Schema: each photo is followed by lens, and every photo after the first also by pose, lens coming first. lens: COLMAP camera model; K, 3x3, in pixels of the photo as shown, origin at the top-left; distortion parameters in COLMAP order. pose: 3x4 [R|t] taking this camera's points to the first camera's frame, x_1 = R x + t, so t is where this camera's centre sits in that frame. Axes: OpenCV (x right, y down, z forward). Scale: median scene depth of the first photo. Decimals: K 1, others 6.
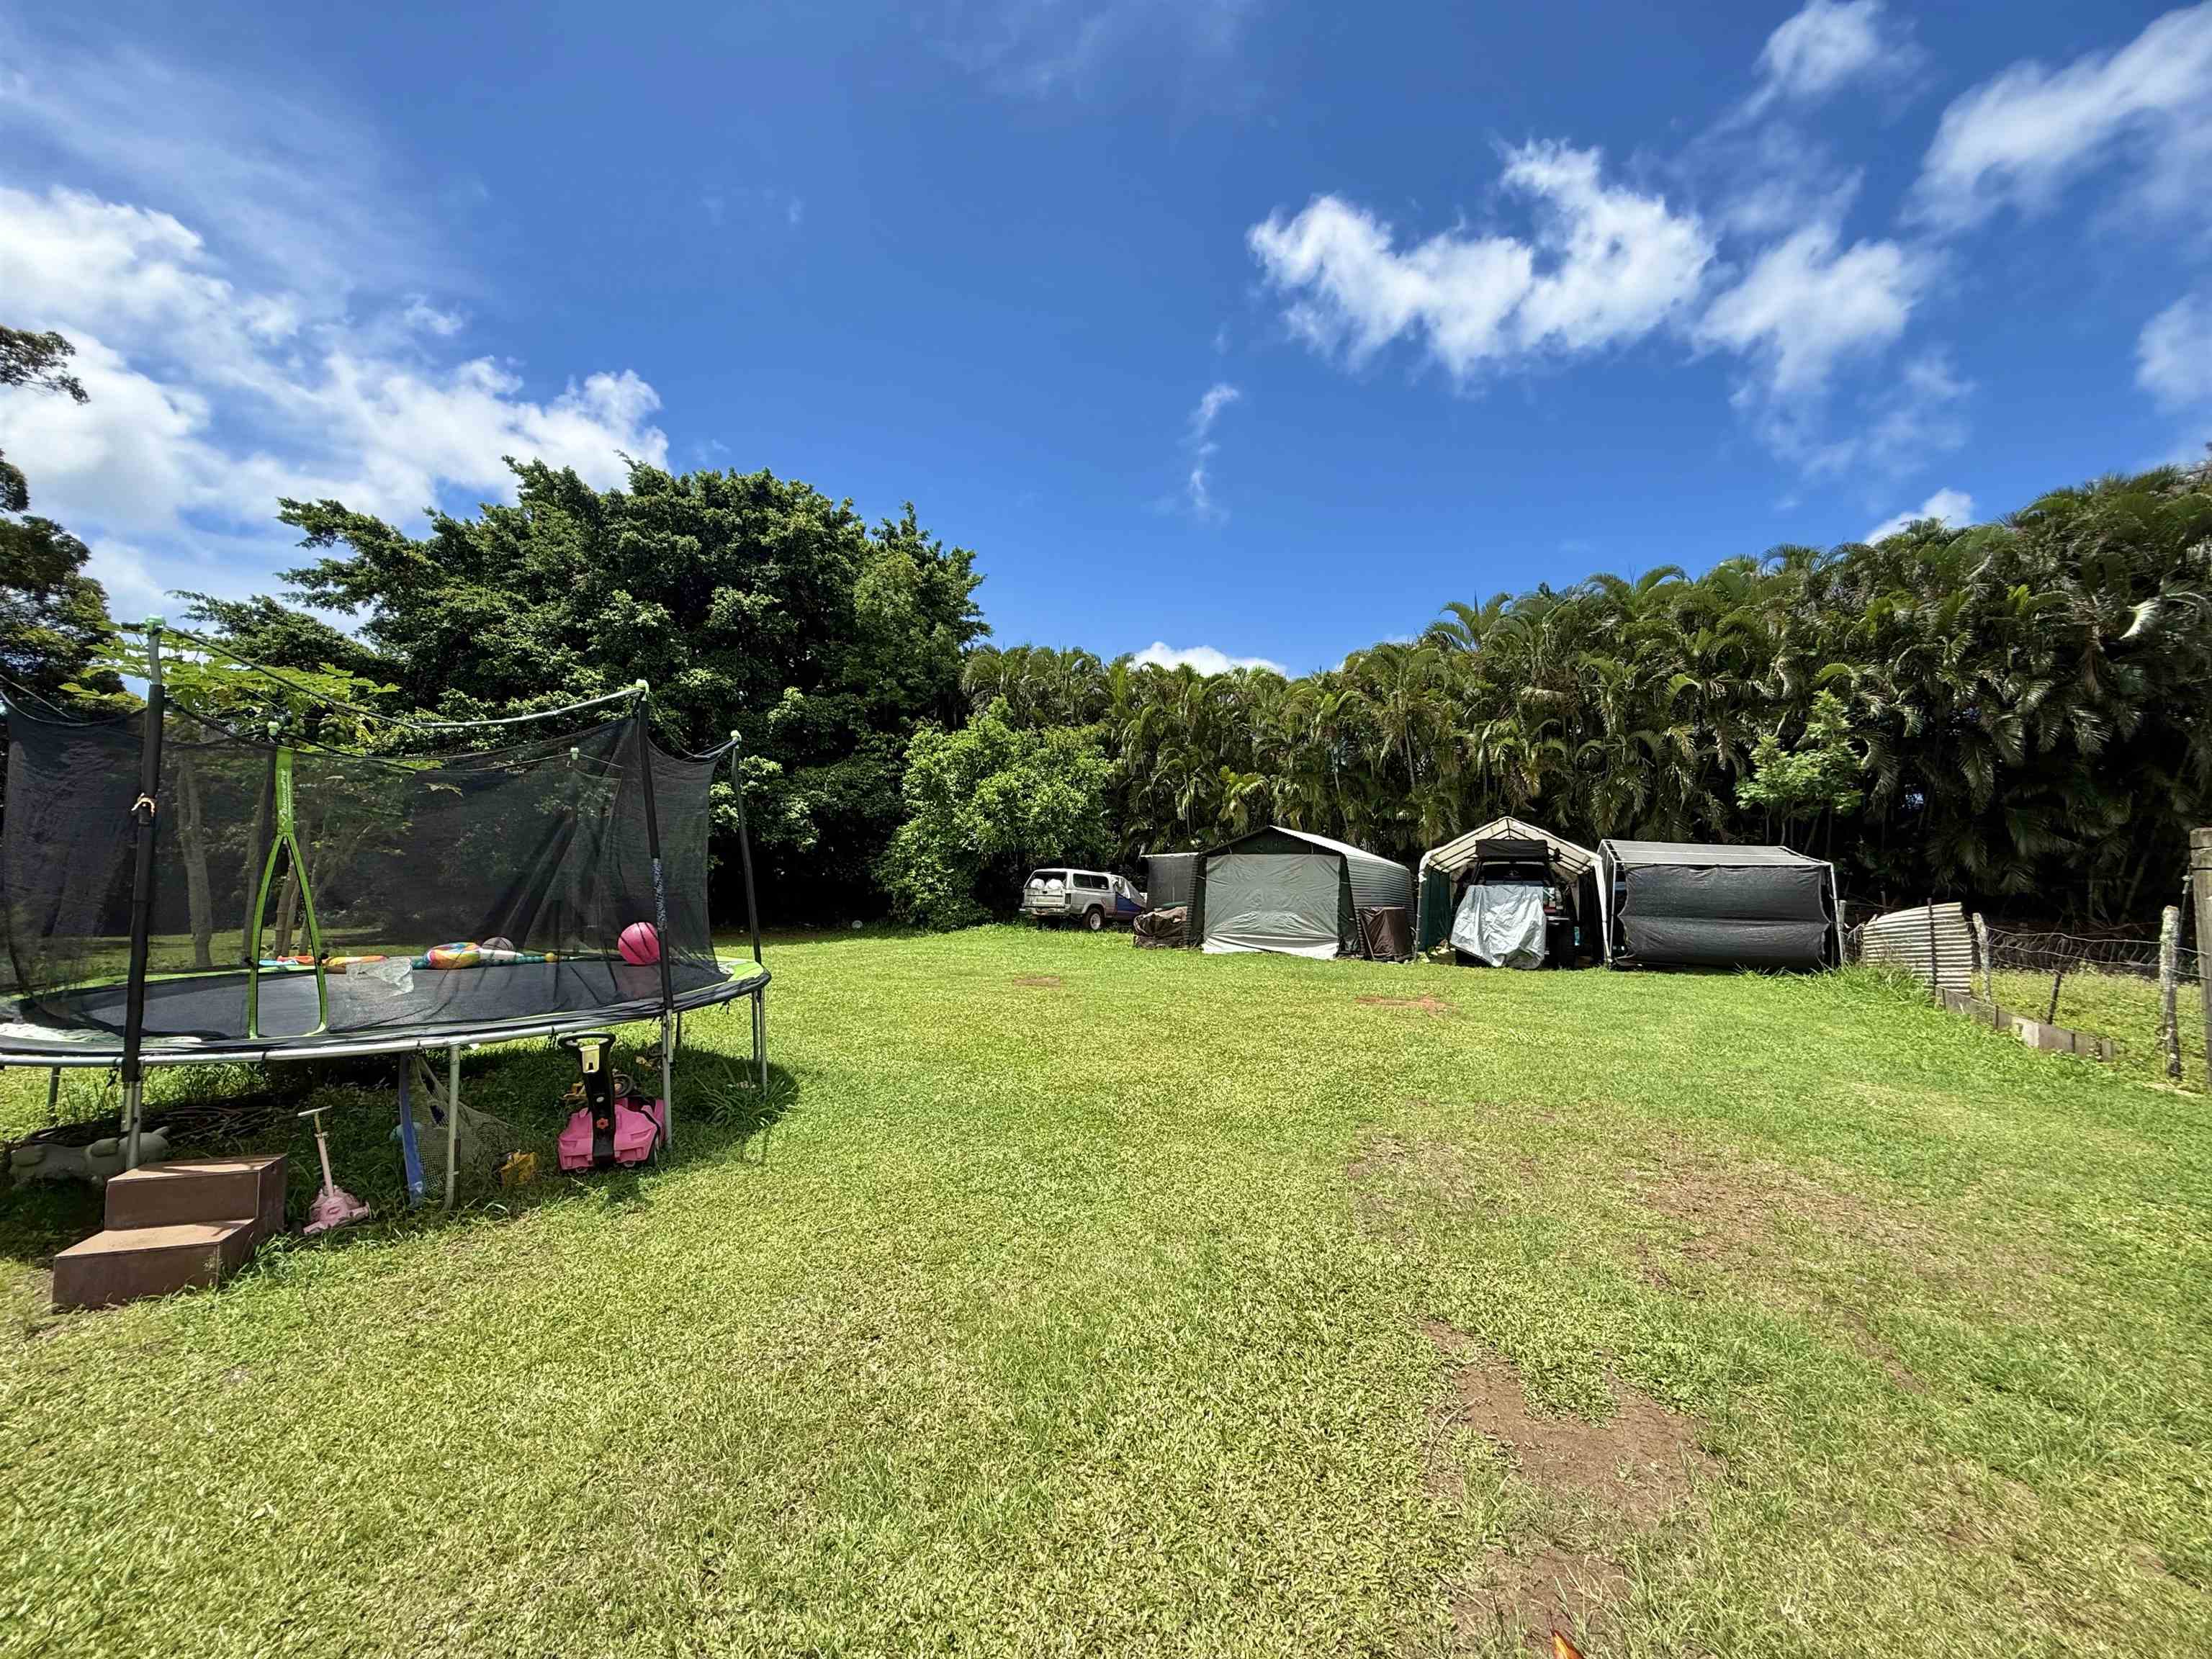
lens RADIAL K [[888.8, 0, 1099.1], [0, 888.8, 831.0], [0, 0, 1]] dist [-0.001881, -0.000554]
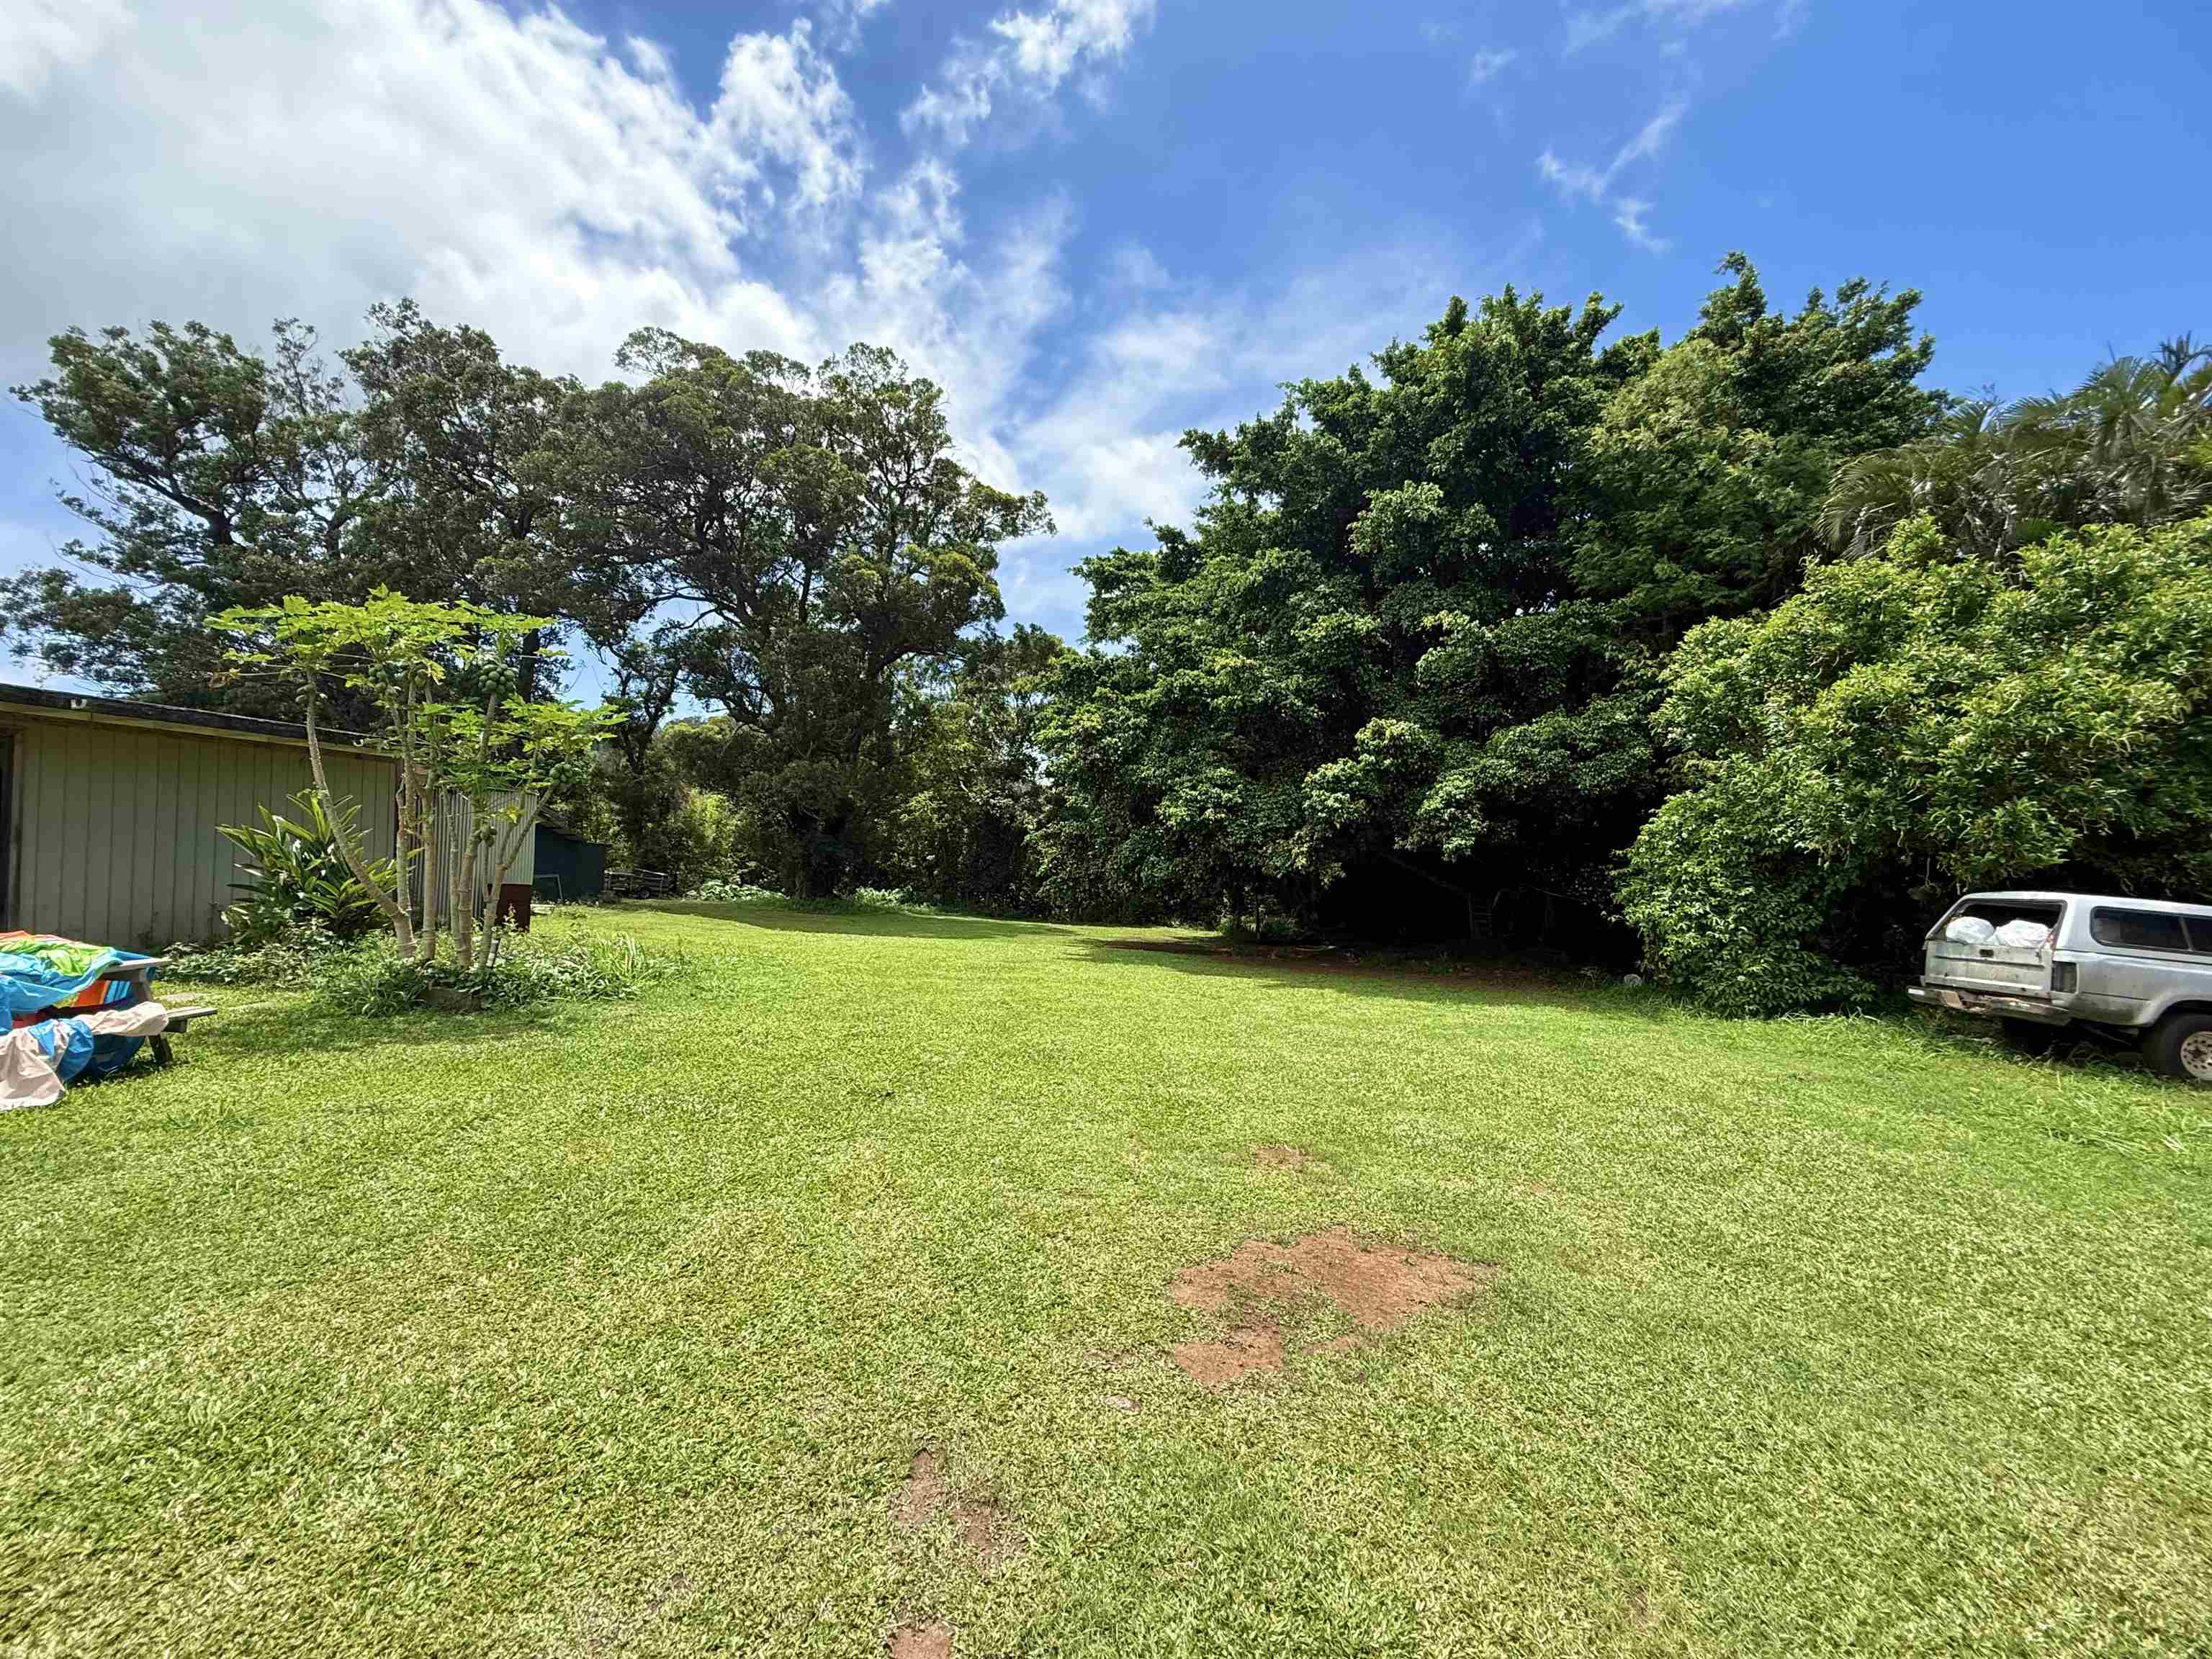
lens RADIAL K [[888.8, 0, 1099.1], [0, 888.8, 831.0], [0, 0, 1]] dist [-0.001881, -0.000554]
pose [[0.536413, -0.039397, -0.843036, 0.051187], [0.033455, 0.999117, -0.025403, 0.012631], [0.843292, -0.014577, 0.537258, 0.441279]]
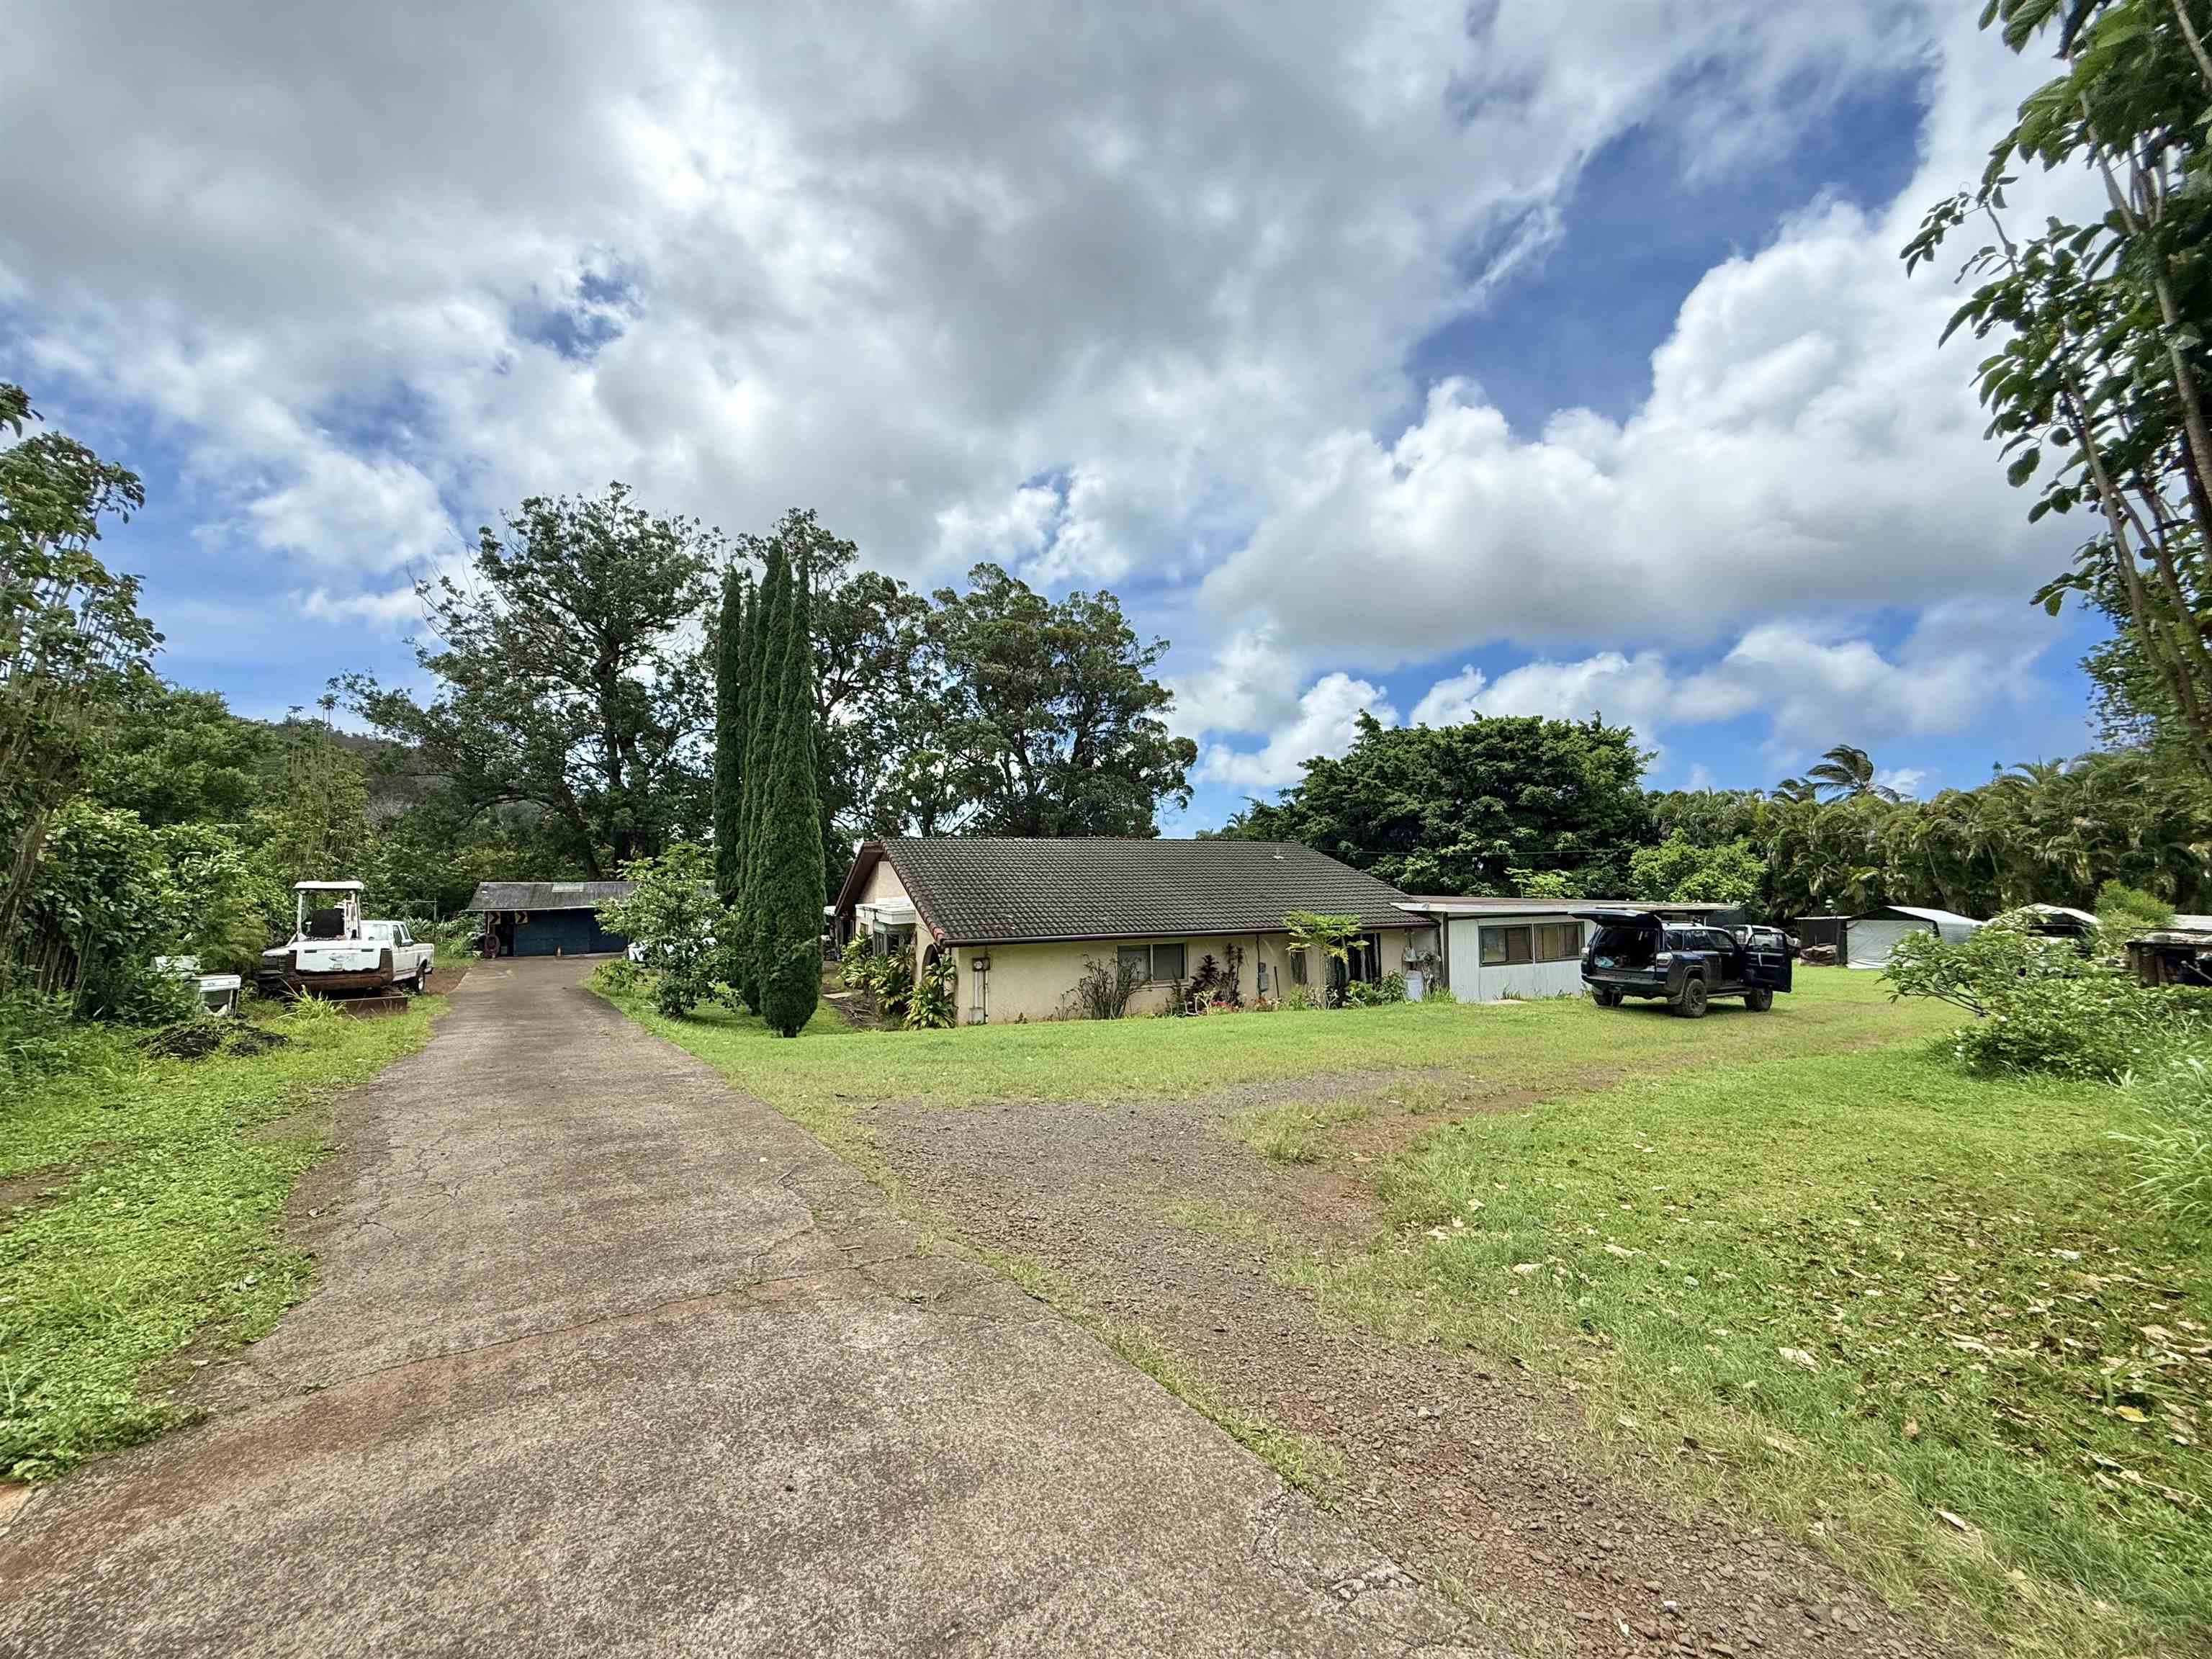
lens RADIAL K [[888.8, 0, 1099.1], [0, 888.8, 831.0], [0, 0, 1]] dist [-0.001881, -0.000554]
pose [[0.870664, -0.048678, -0.489464, -0.283046], [0.021590, 0.997914, -0.060840, -0.067637], [0.491405, 0.042404, 0.869898, -1.238286]]
